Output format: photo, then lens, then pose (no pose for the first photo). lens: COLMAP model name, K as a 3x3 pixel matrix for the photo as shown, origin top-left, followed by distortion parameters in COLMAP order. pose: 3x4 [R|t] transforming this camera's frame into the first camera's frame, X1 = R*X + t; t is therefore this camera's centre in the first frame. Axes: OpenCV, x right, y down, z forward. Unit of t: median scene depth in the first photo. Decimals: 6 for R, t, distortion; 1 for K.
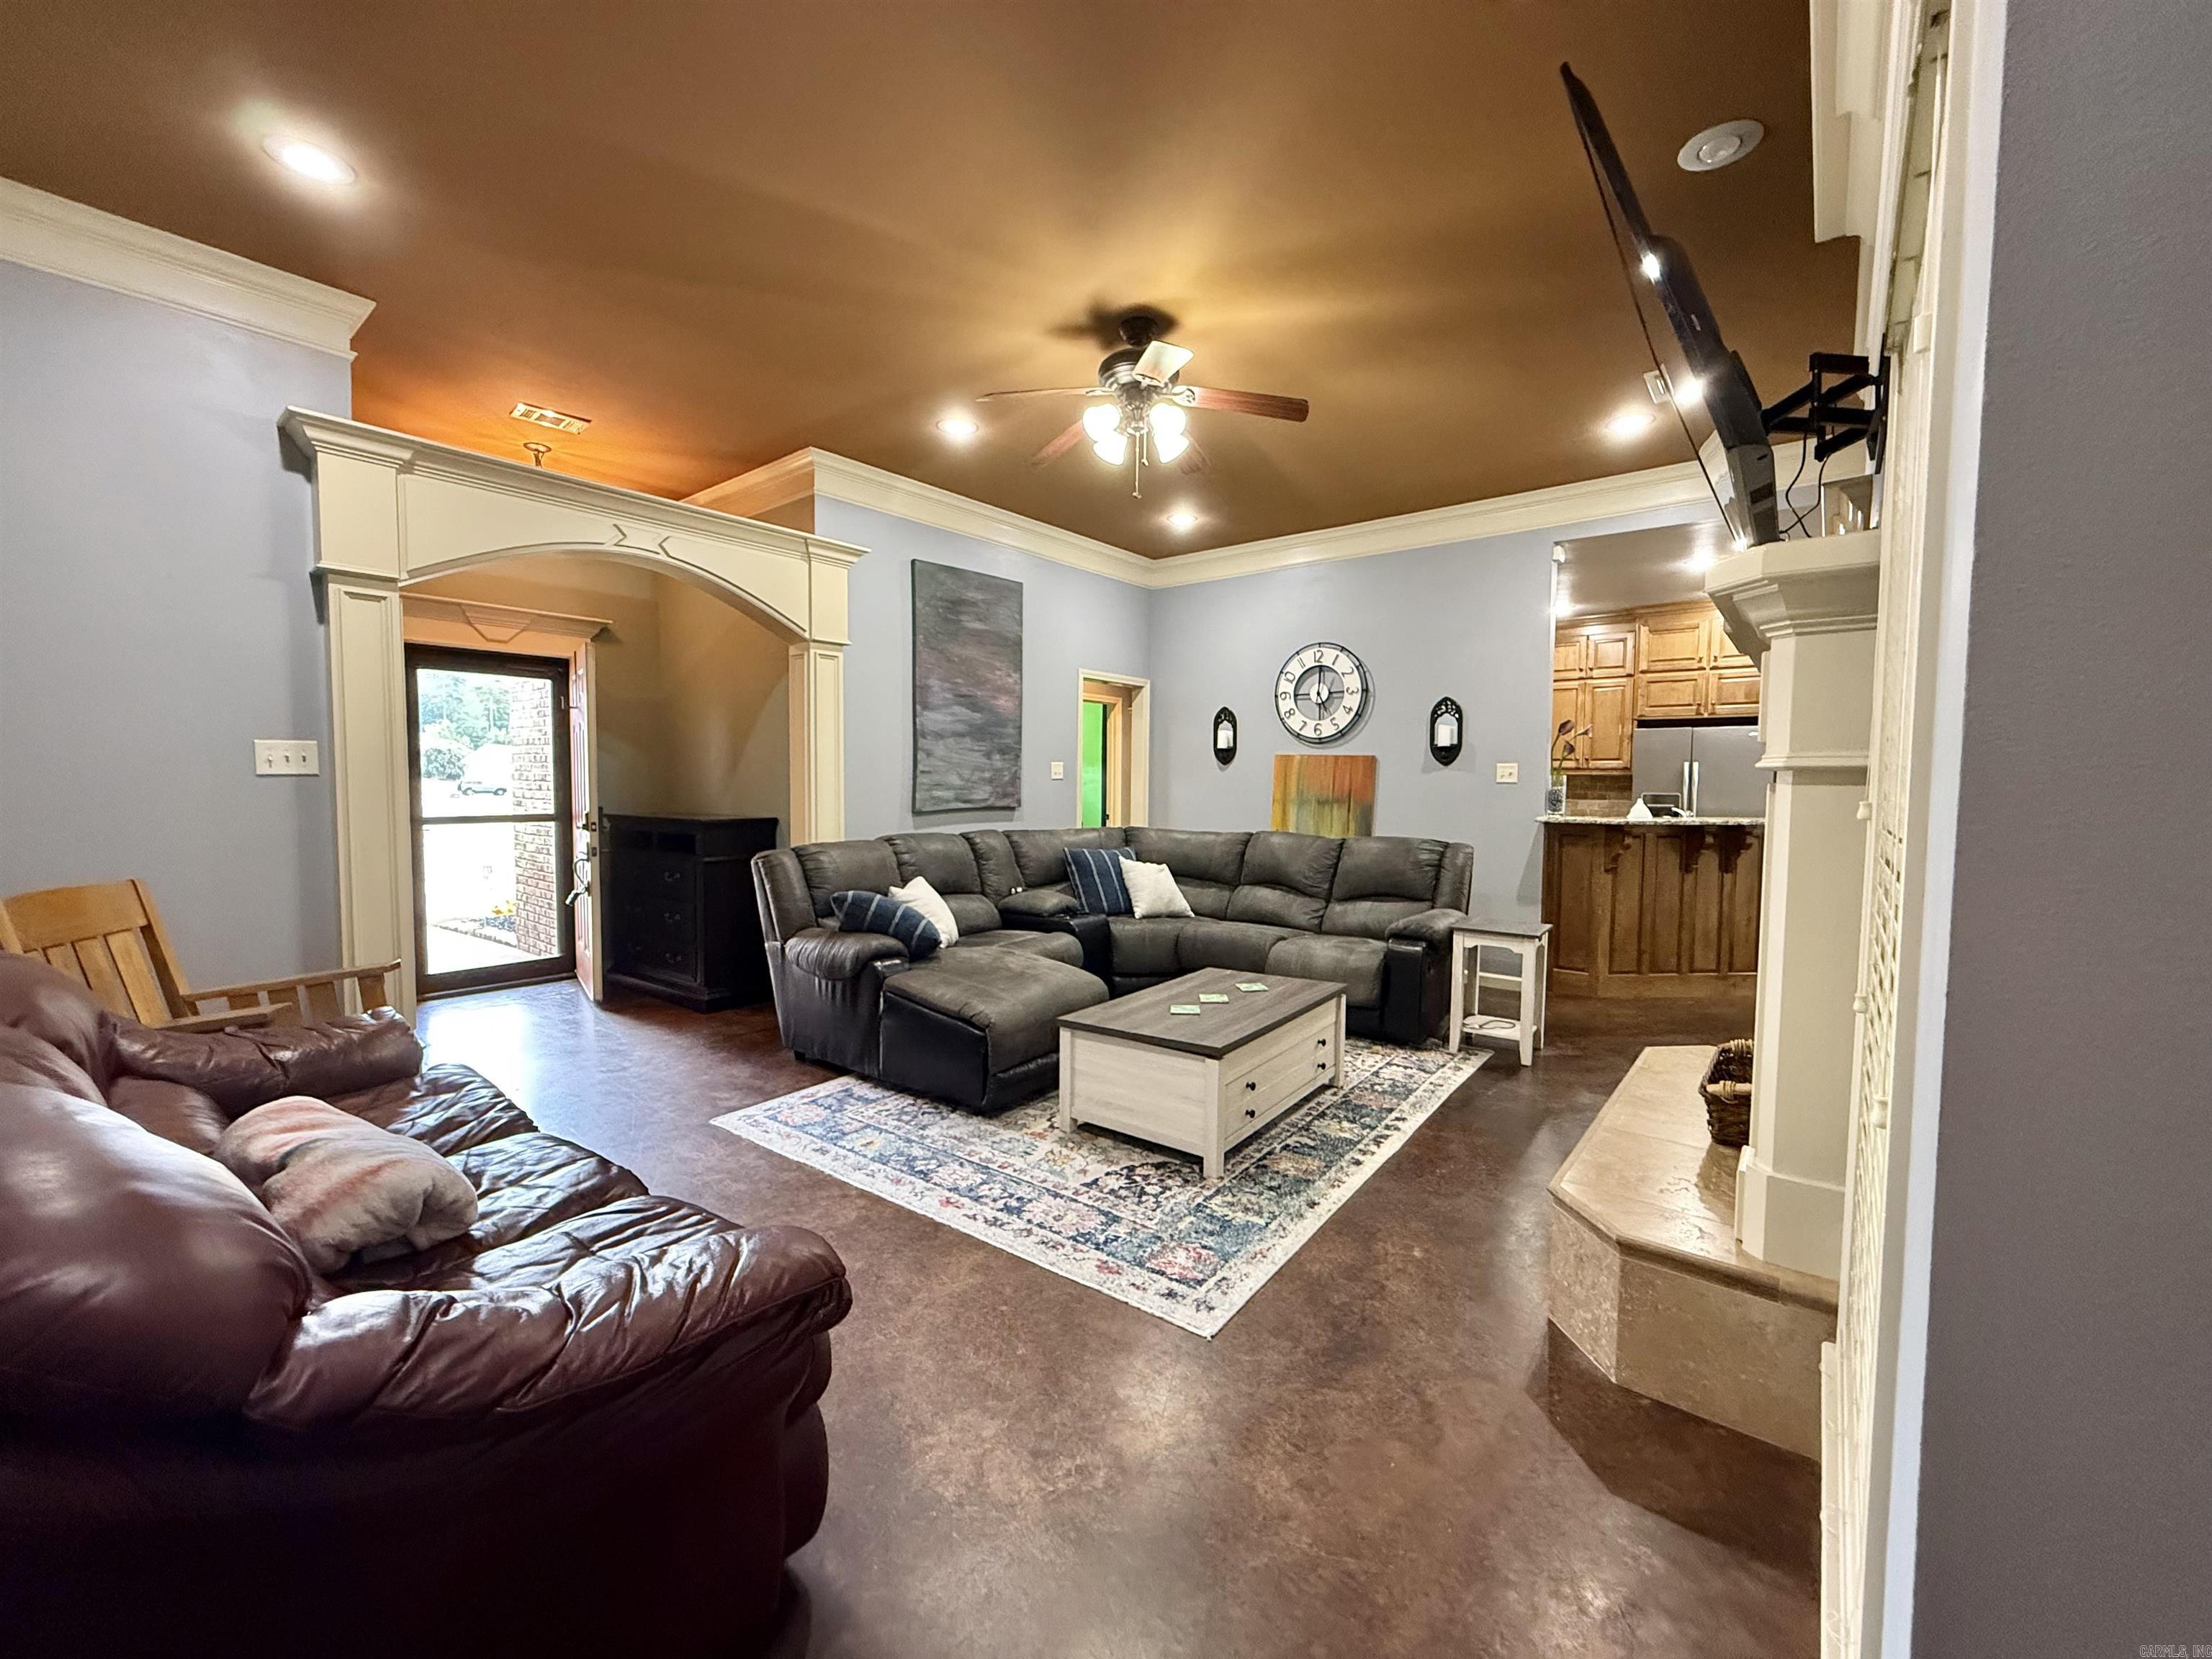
lens RADIAL K [[886.6, 0, 1097.5], [0, 886.6, 826.6], [0, 0, 1]] dist [0.000424, 0.000014]
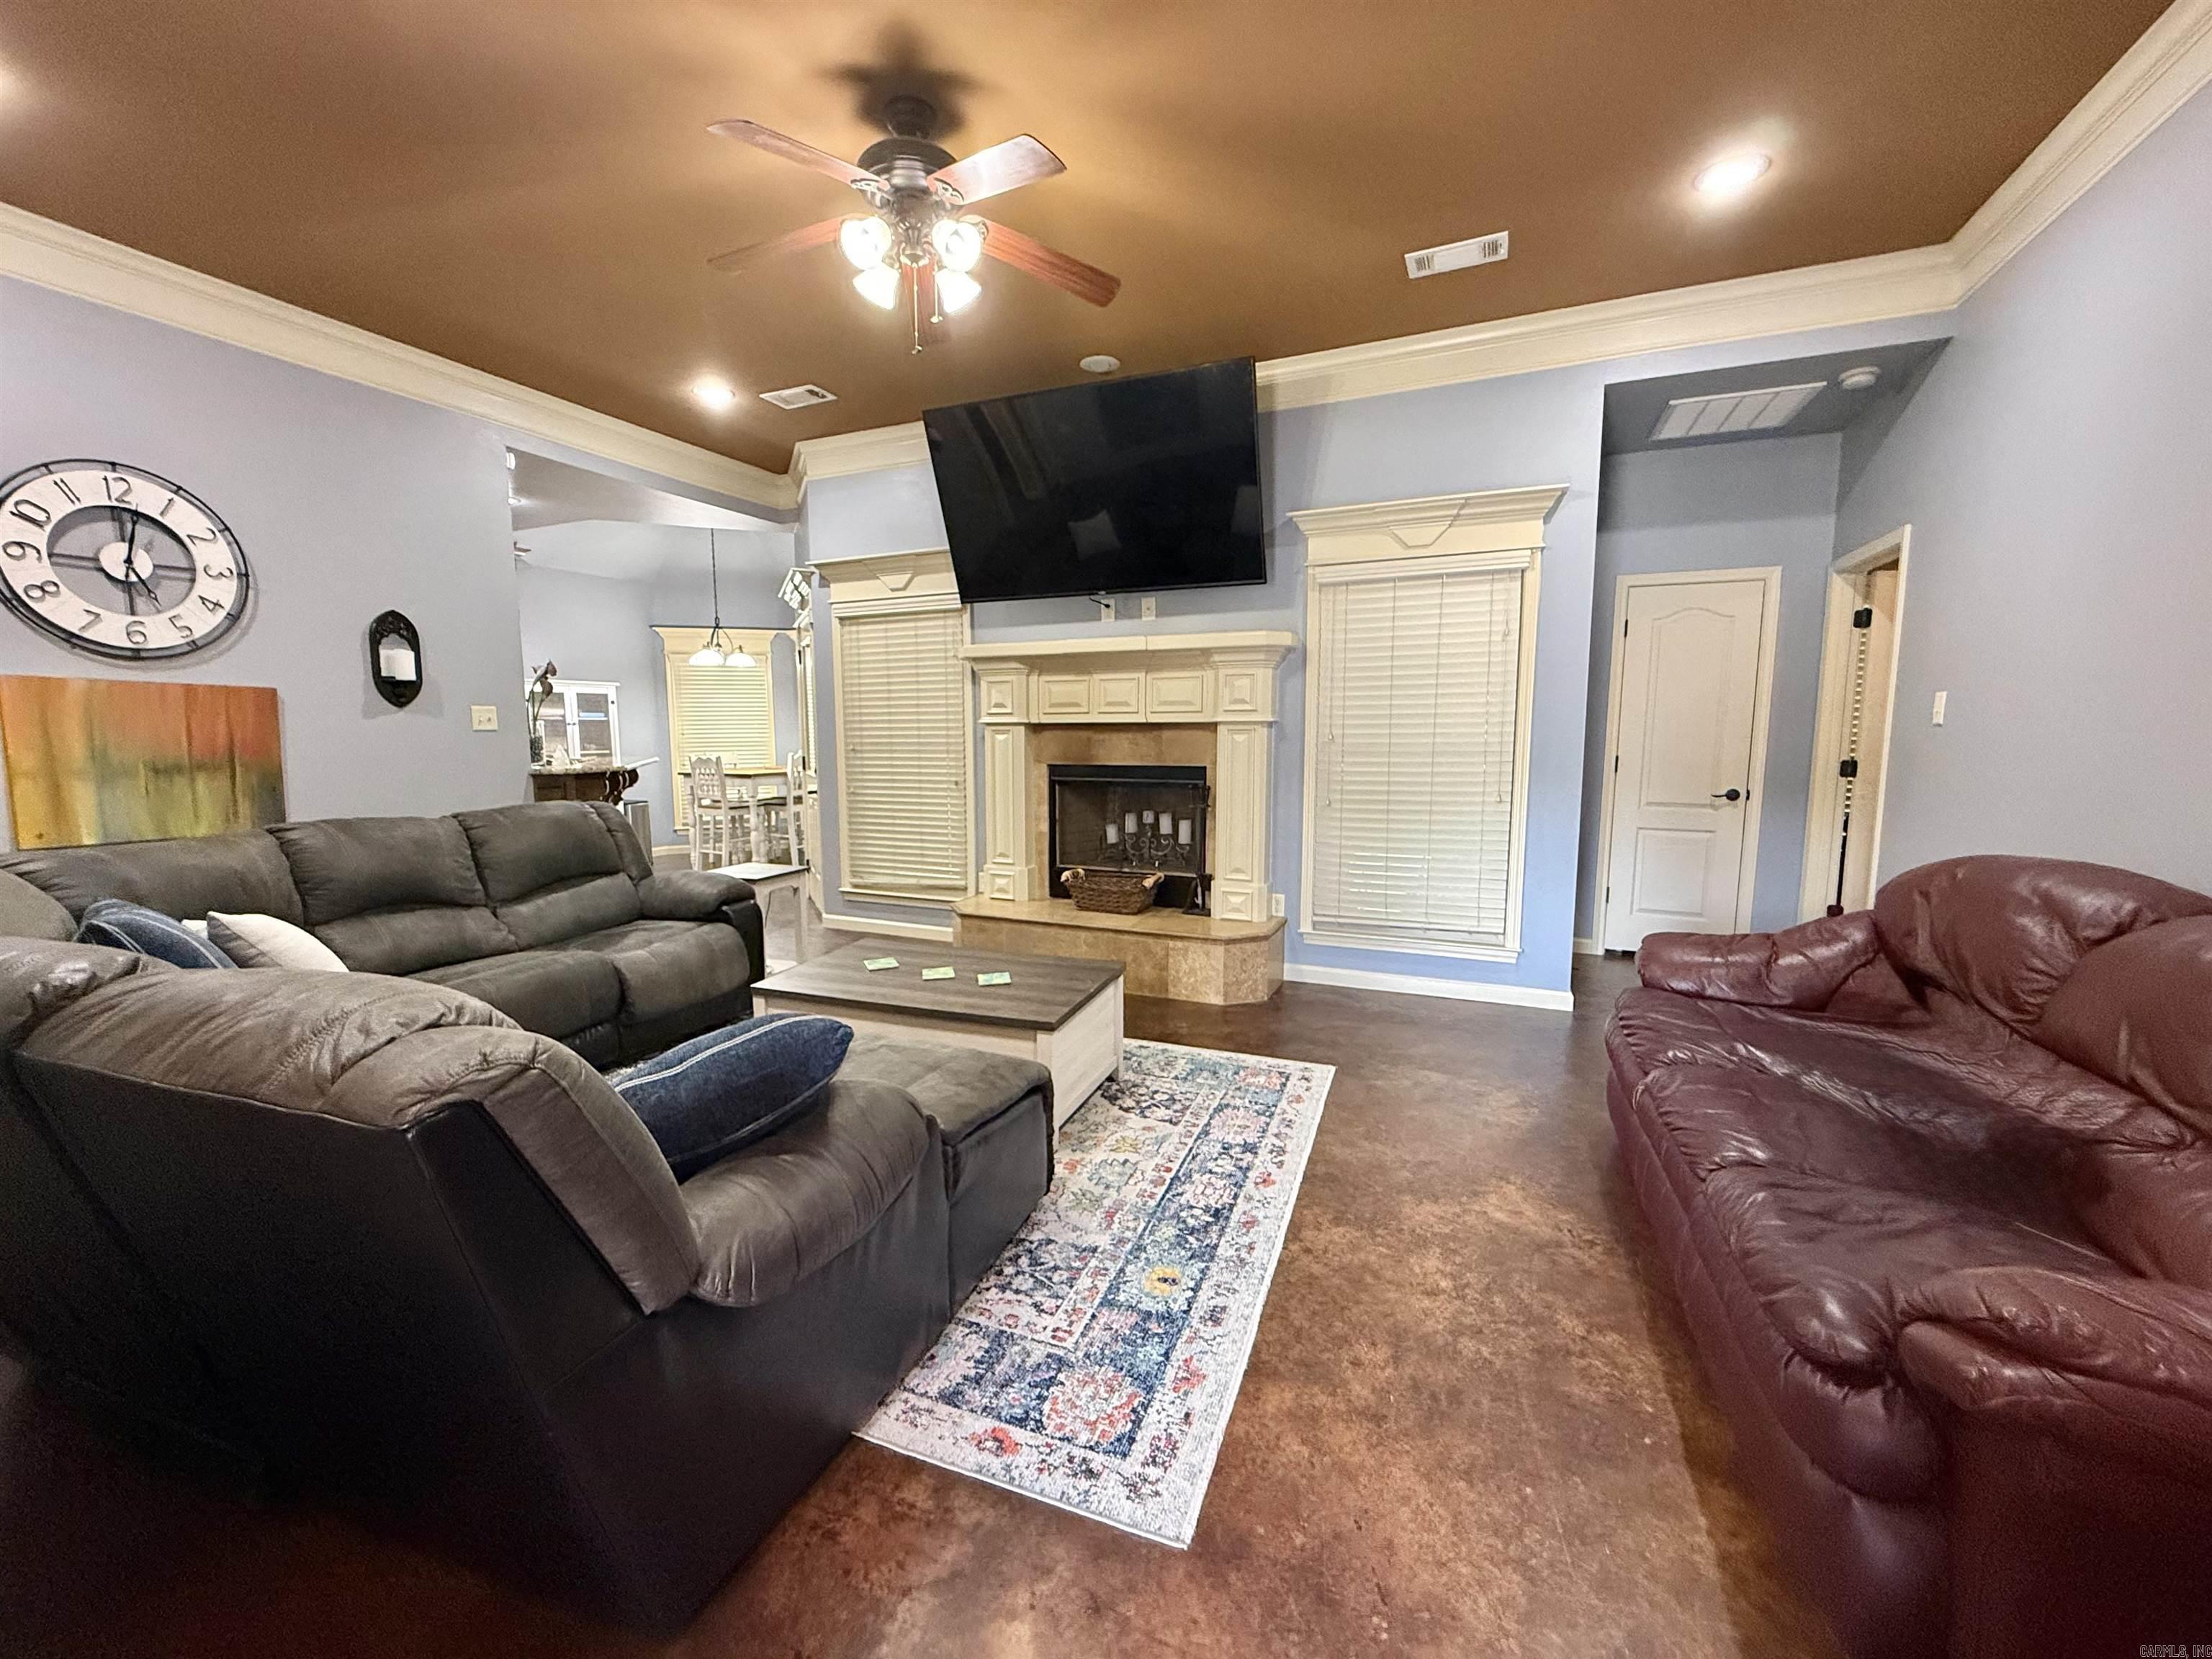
lens RADIAL K [[886.6, 0, 1097.5], [0, 886.6, 826.6], [0, 0, 1]] dist [0.000424, 0.000014]
pose [[-0.269161, -0.113420, 0.956393, -0.736158], [0.052036, 0.989878, 0.132035, -0.061510], [-0.961688, 0.085306, -0.260535, 1.043714]]
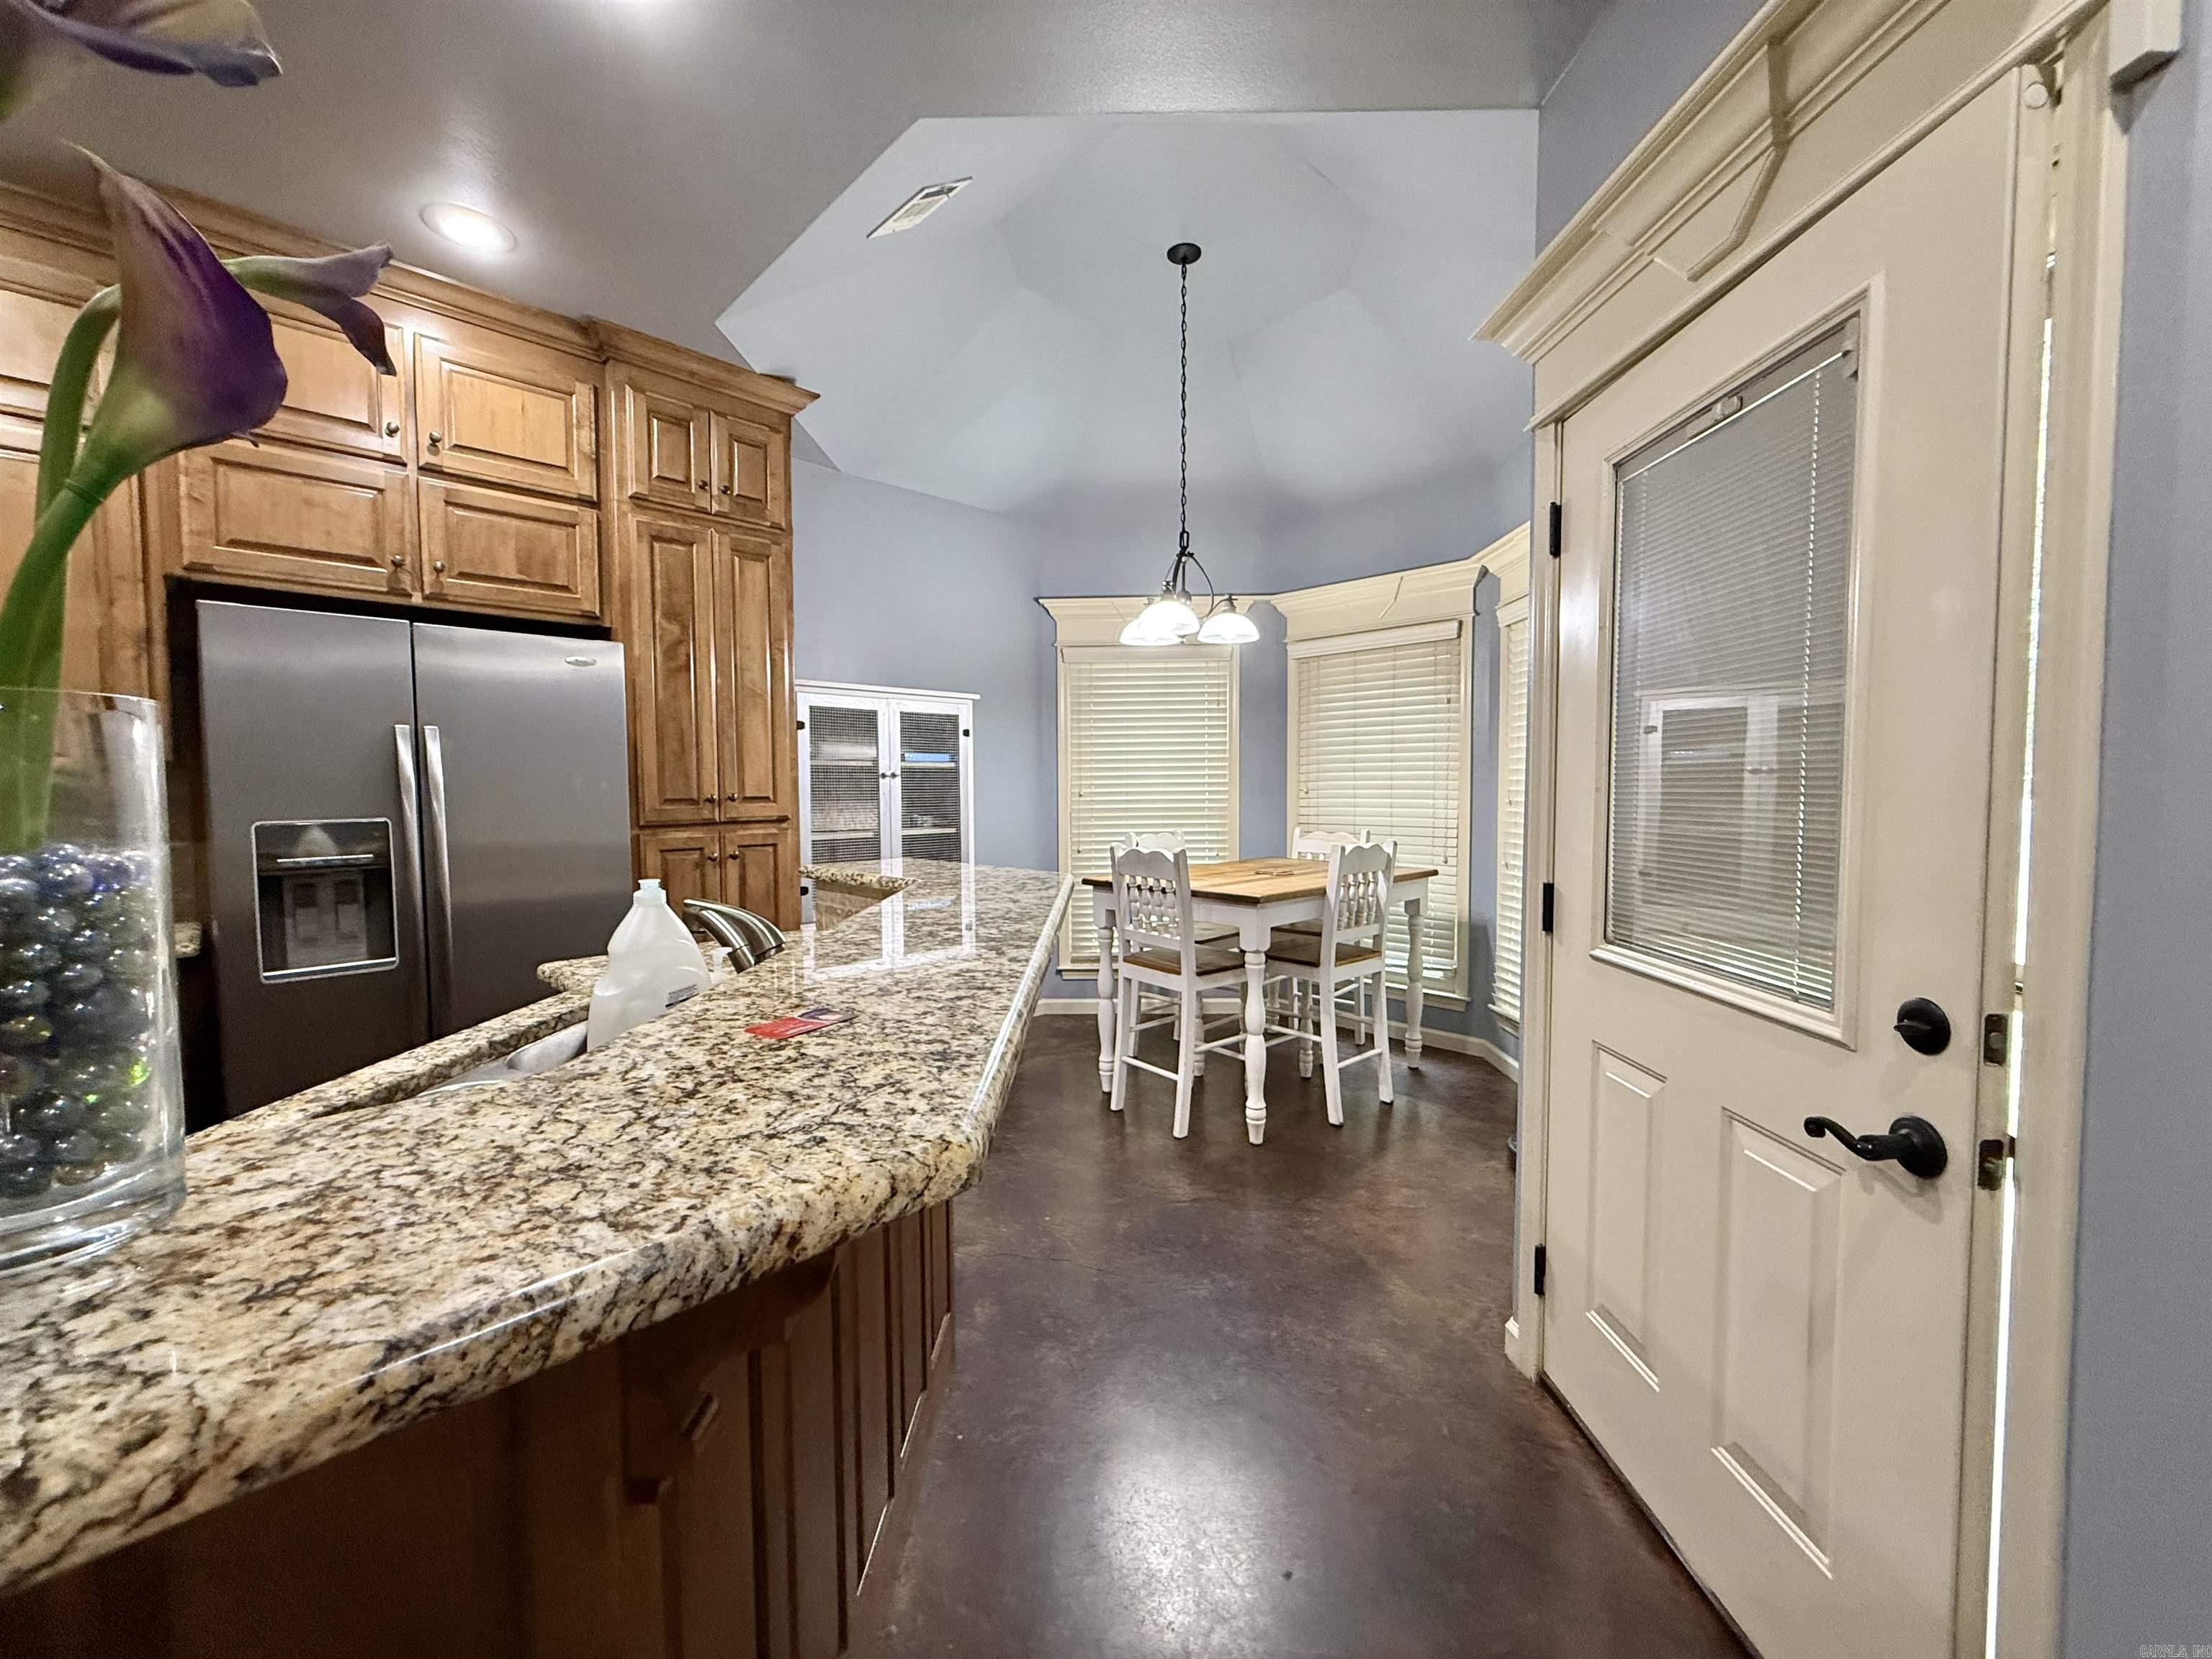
lens RADIAL K [[878.3, 0, 1099.9], [0, 878.3, 827.2], [0, 0, 1]] dist [-0.000719, -0.000414]
pose [[0.089234, -0.056180, 0.994425, 0.677988], [0.058733, 0.996967, 0.051053, -0.067420], [-0.994277, 0.053850, 0.092263, 1.347639]]
